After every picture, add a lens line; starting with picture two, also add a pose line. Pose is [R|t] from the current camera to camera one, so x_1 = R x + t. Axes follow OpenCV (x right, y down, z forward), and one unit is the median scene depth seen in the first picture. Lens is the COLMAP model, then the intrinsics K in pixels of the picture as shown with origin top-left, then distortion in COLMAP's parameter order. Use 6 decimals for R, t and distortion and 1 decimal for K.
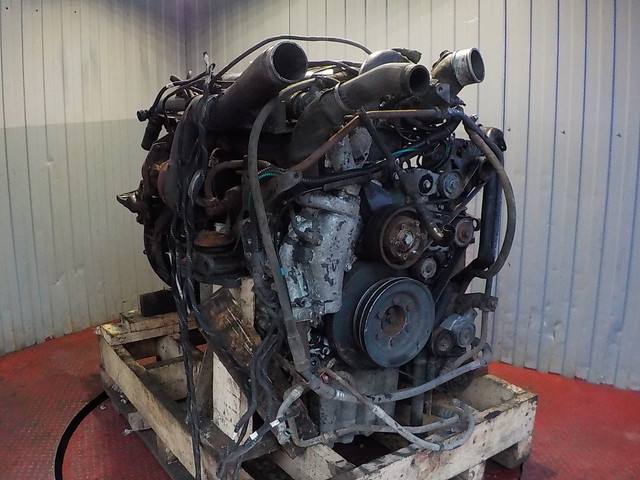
lens RADIAL K [[600.6, 0, 320.0], [0, 600.6, 240.0], [0, 0, 1]] dist [-0.193699, 0.002133]
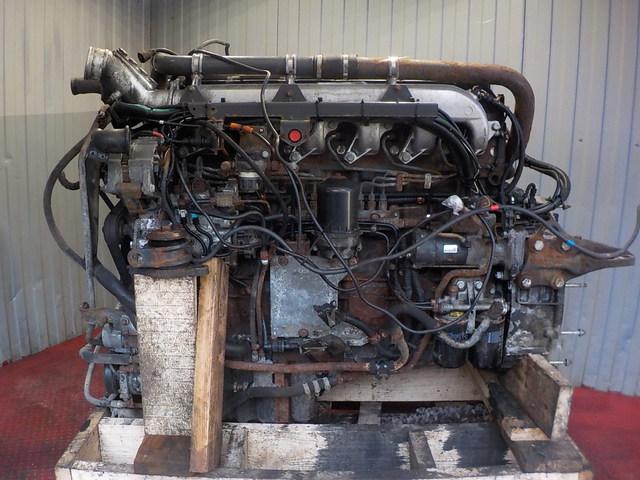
lens RADIAL K [[600.6, 0, 320.0], [0, 600.6, 240.0], [0, 0, 1]] dist [-0.193699, 0.002133]
pose [[0.985818, -0.003882, 0.167770, -0.154743], [0.002723, 0.999971, 0.007137, -0.020349], [-0.167793, -0.006579, 0.985800, 0.088725]]
